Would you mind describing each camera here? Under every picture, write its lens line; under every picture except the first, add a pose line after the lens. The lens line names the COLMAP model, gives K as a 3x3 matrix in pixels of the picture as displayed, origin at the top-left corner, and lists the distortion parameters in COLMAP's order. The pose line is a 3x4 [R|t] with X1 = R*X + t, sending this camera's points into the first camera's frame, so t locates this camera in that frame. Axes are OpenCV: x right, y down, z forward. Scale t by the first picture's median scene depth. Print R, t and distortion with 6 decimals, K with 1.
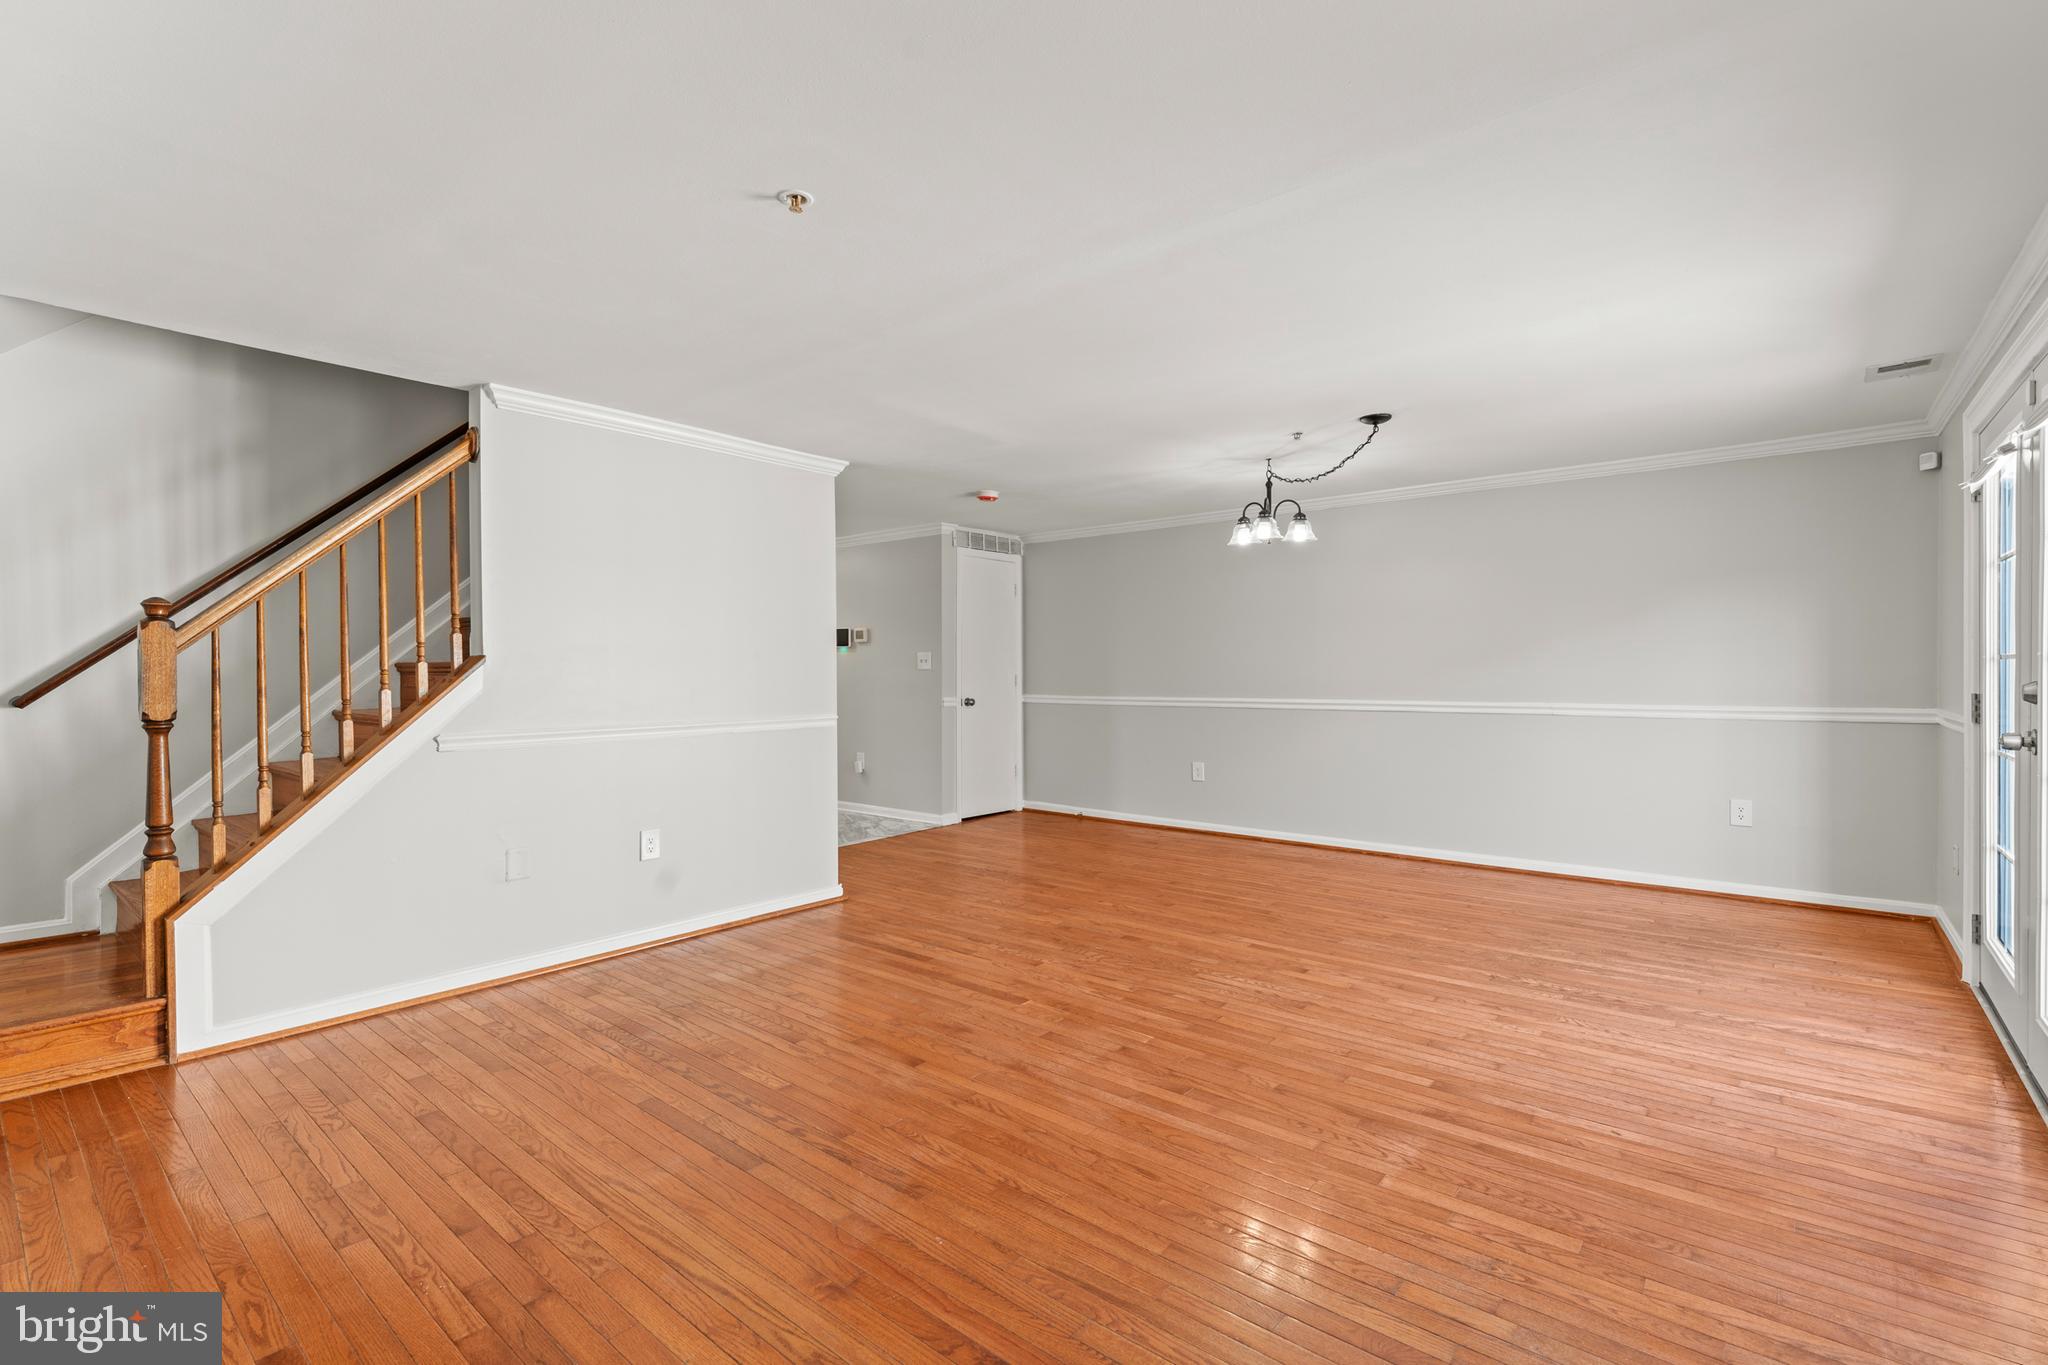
lens RADIAL K [[880.8, 0, 1038.0], [0, 880.8, 676.1], [0, 0, 1]] dist [0.000982, 0.000066]
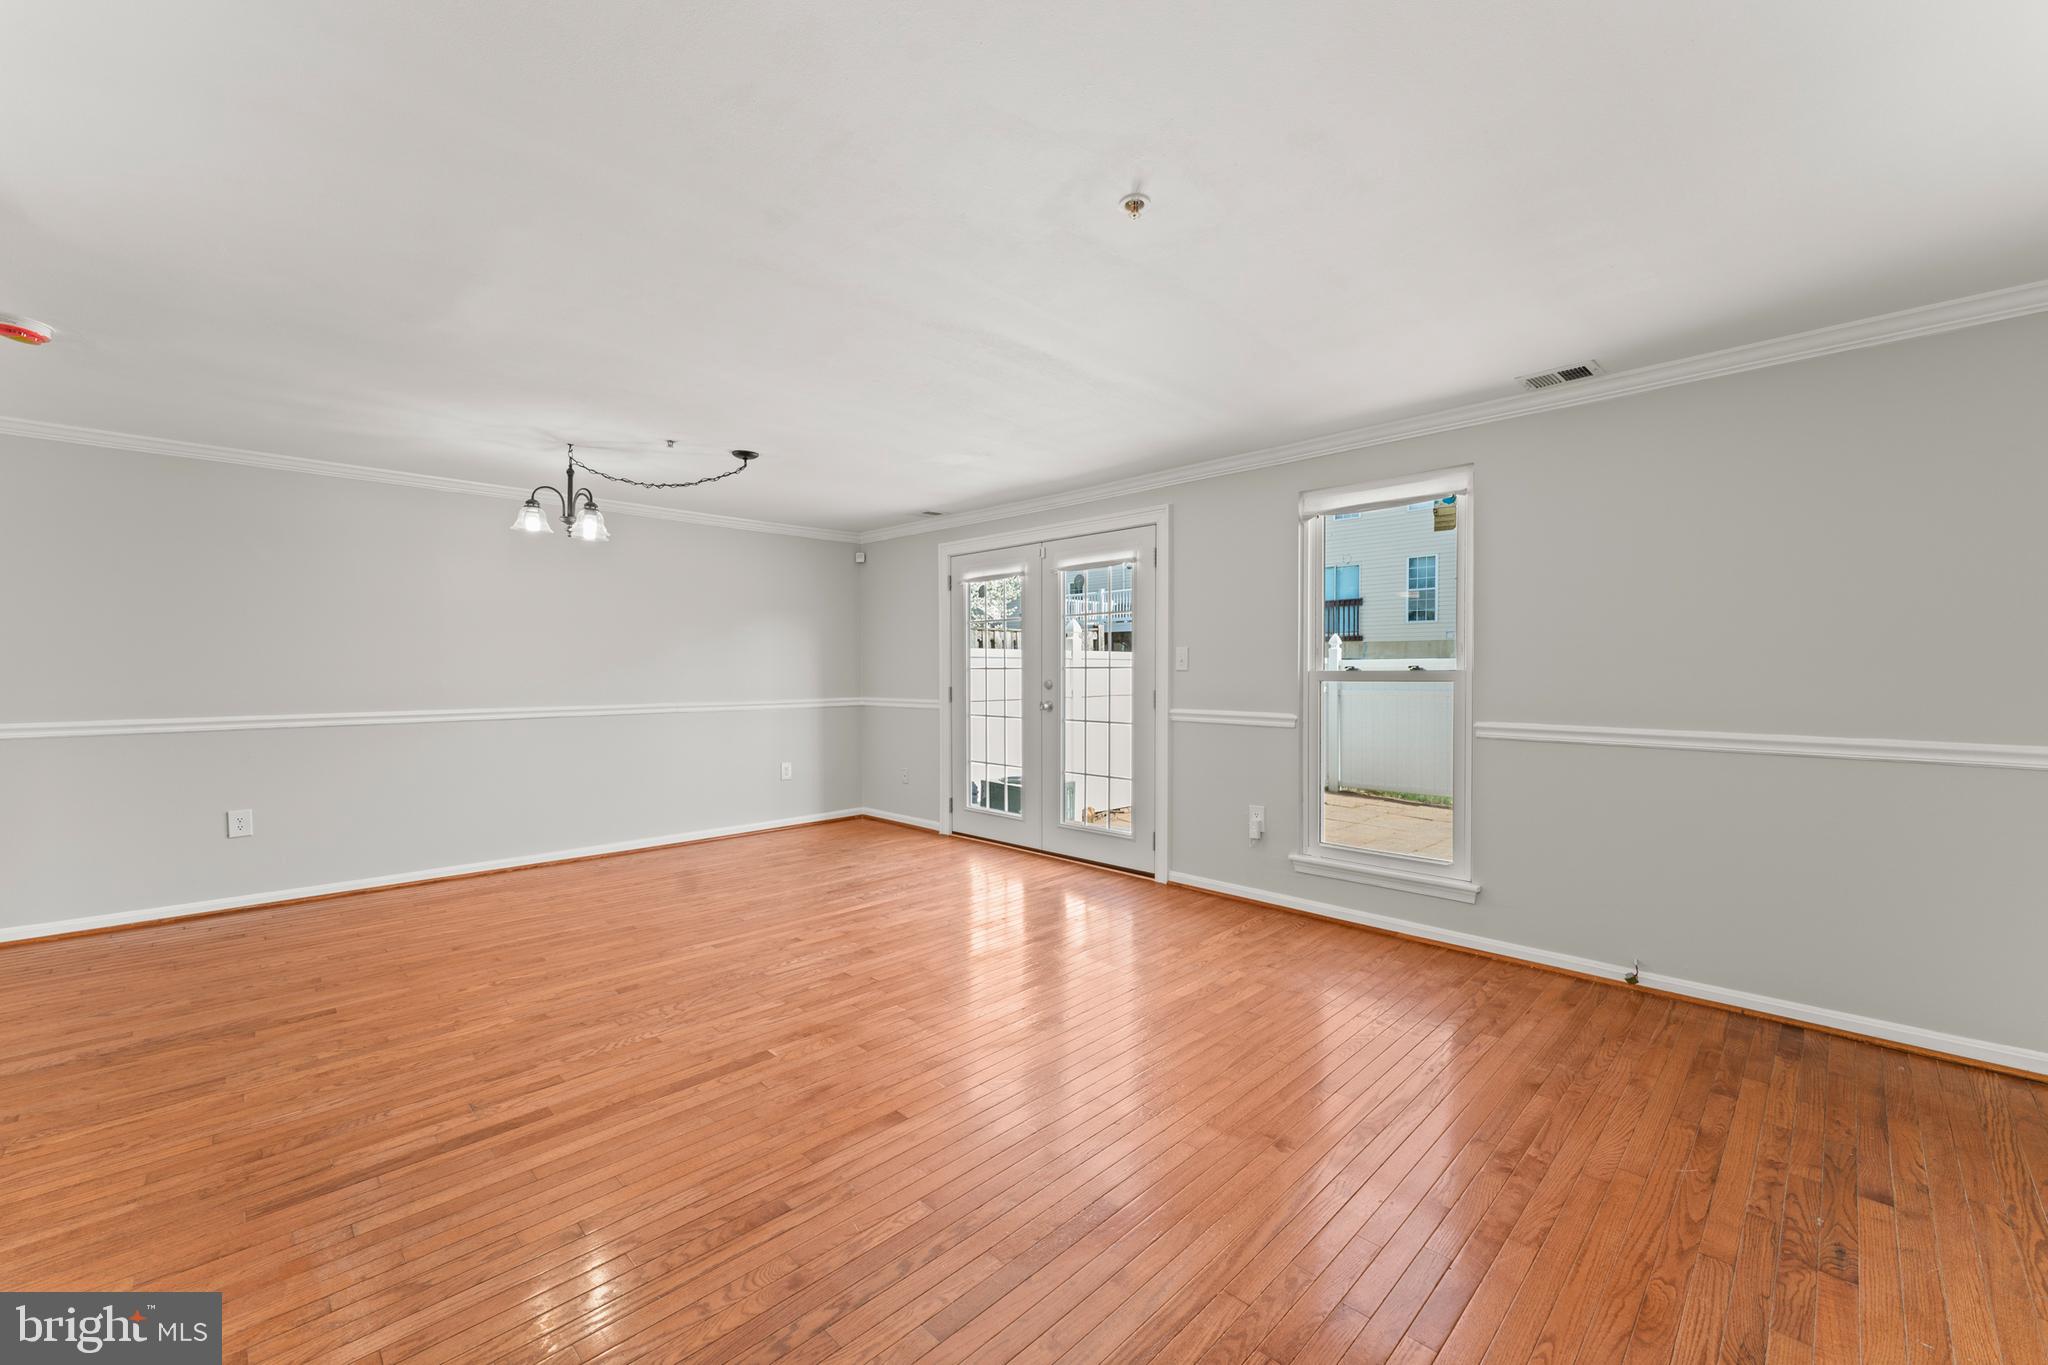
lens RADIAL K [[837.8, 0, 996.3], [0, 837.8, 676.7], [0, 0, 1]] dist [0.002133, -0.000373]
pose [[0.122625, -0.000069, 0.992453, -0.730445], [0.009384, 0.999955, -0.001089, -0.000062], [-0.992409, 0.009447, 0.122621, 0.605176]]
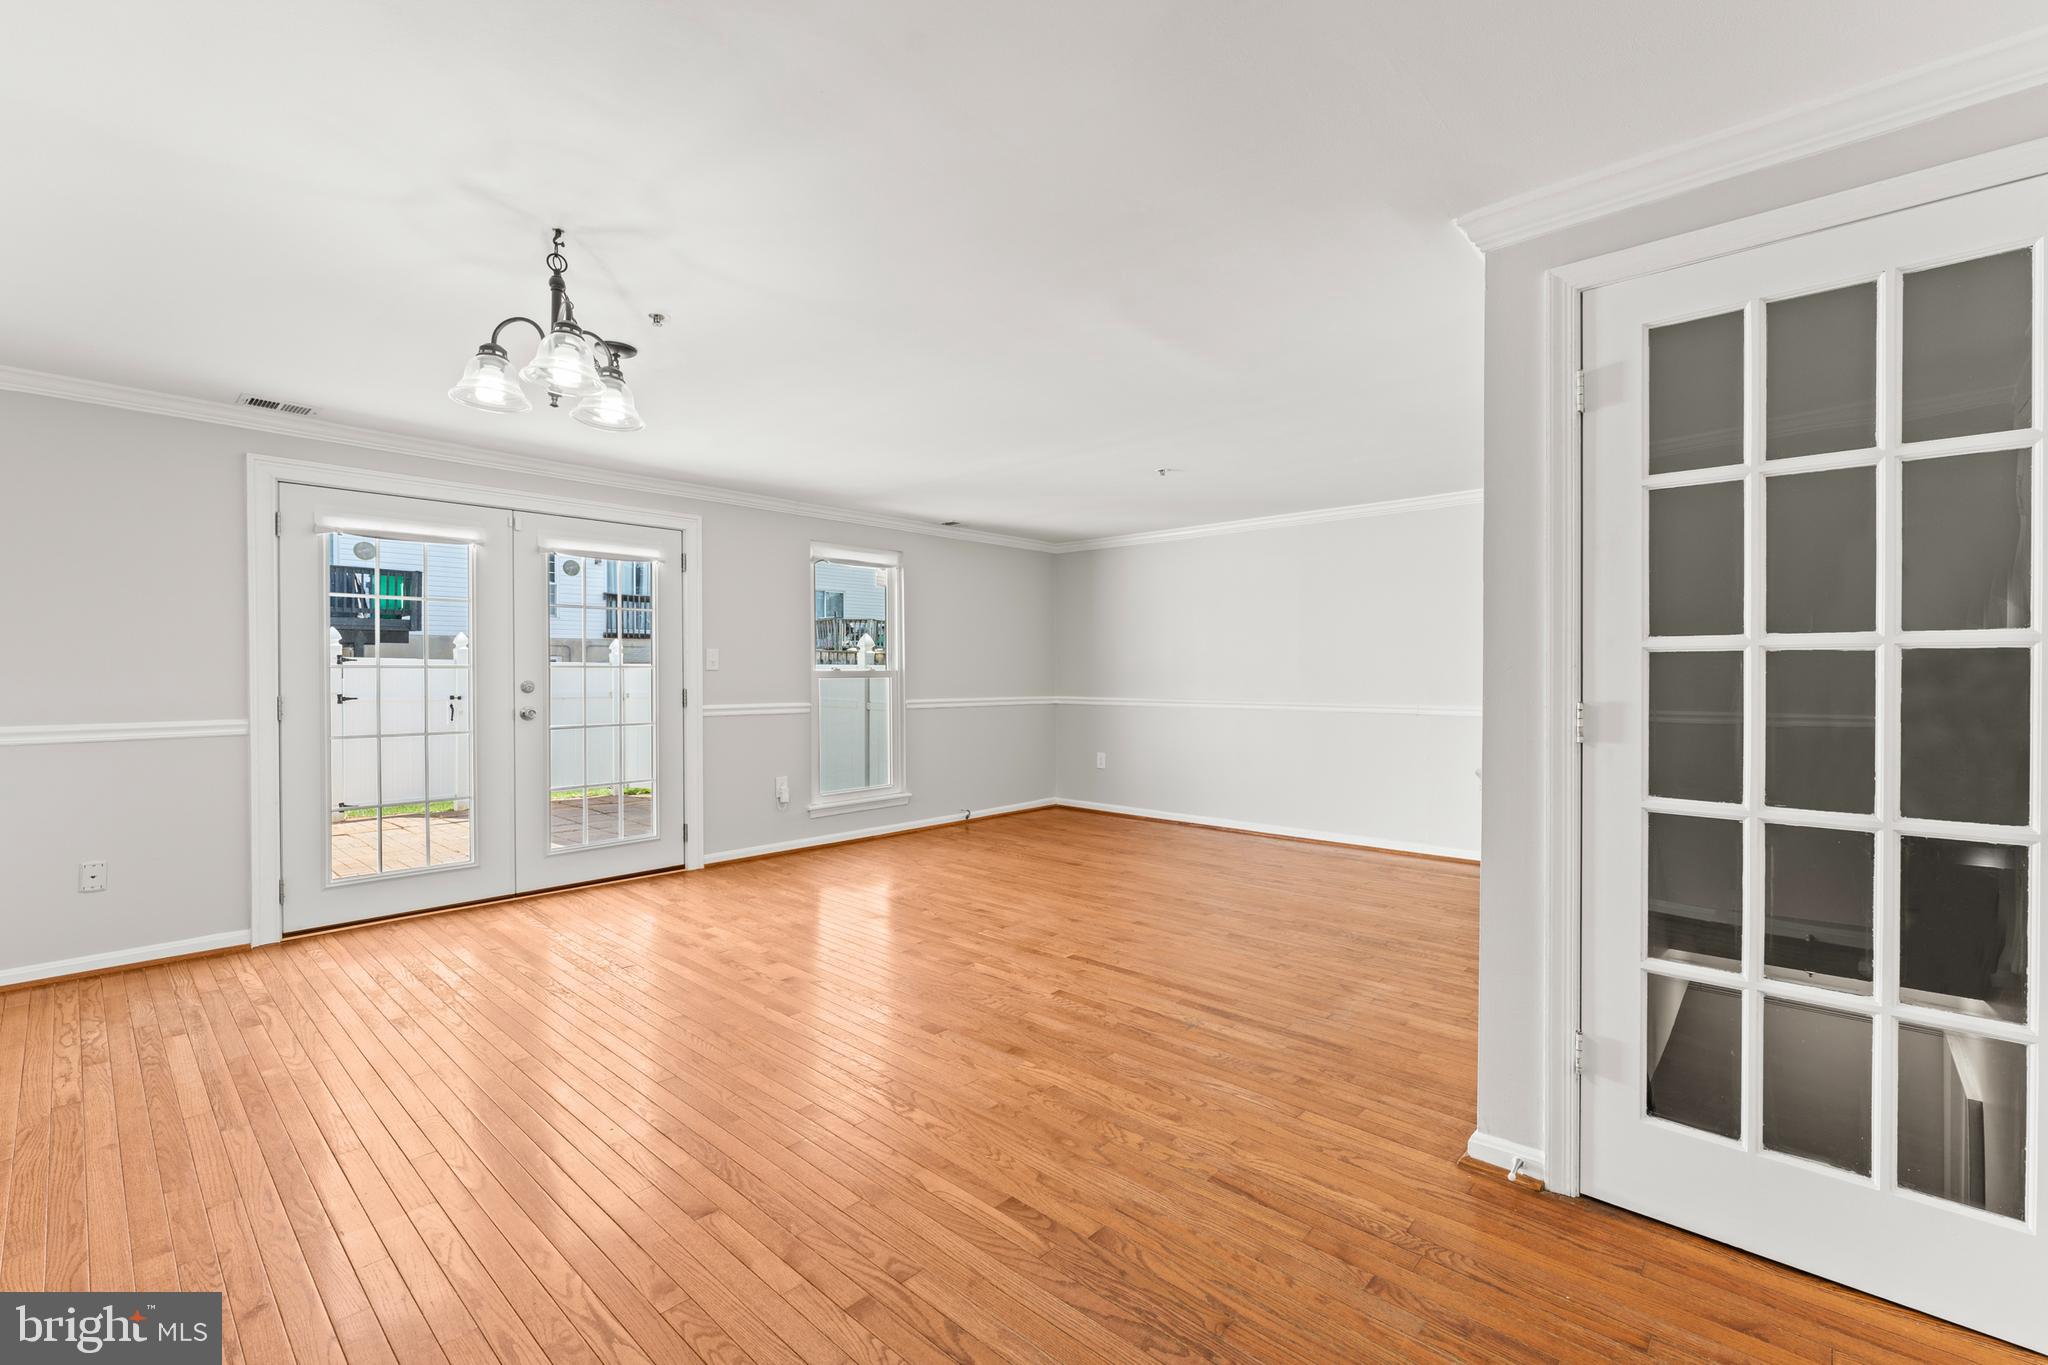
lens RADIAL K [[855.0, 0, 1024.0], [0, 855.0, 682.5], [0, 0, 1]] dist [0.000245, -0.000074]
pose [[-0.998446, 0.003680, 0.055598, -0.016373], [0.004904, 0.999748, 0.021904, -0.017363], [-0.055504, 0.022143, -0.998213, 1.916372]]
